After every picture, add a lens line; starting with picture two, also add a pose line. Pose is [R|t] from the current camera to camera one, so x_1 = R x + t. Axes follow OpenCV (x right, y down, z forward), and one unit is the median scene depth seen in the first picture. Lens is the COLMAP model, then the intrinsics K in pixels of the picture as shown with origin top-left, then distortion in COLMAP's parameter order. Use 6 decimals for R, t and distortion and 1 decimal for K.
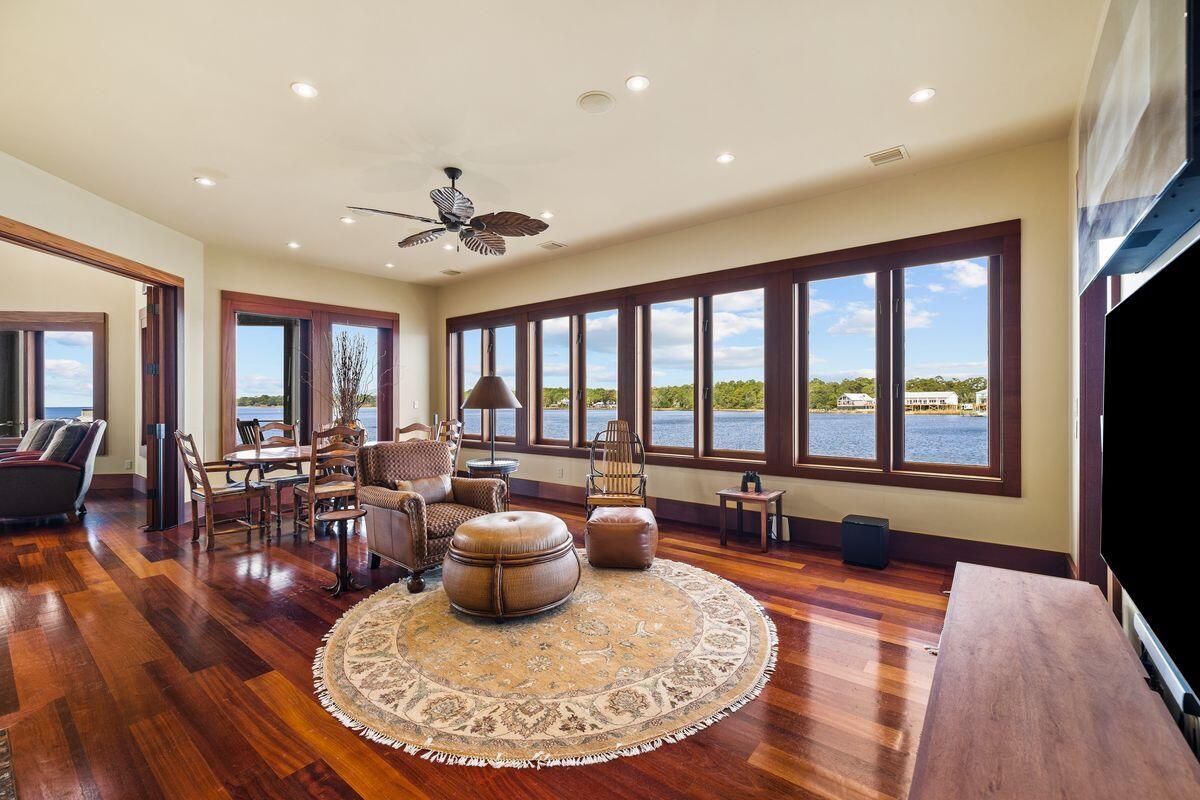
lens RADIAL K [[503.2, 0, 630.0], [0, 503.2, 399.9], [0, 0, 1]] dist [-0.021800, 0.000211]
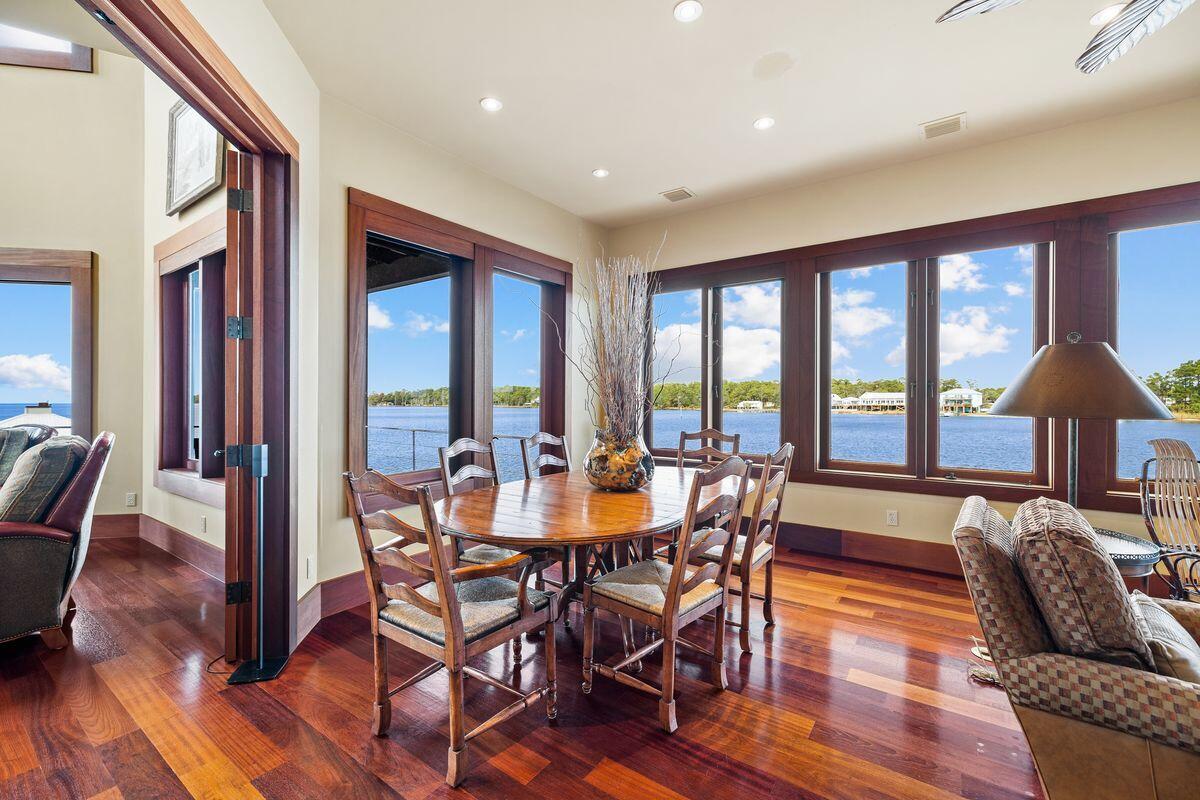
lens RADIAL K [[509.6, 0, 600.0], [0, 509.6, 400.0], [0, 0, 1]] dist [0.000878, -0.000137]
pose [[0.999979, 0.004487, 0.004595, -0.104408], [-0.004496, 0.999988, 0.002009, 0.000440], [-0.004586, -0.002029, 0.999987, 0.085387]]
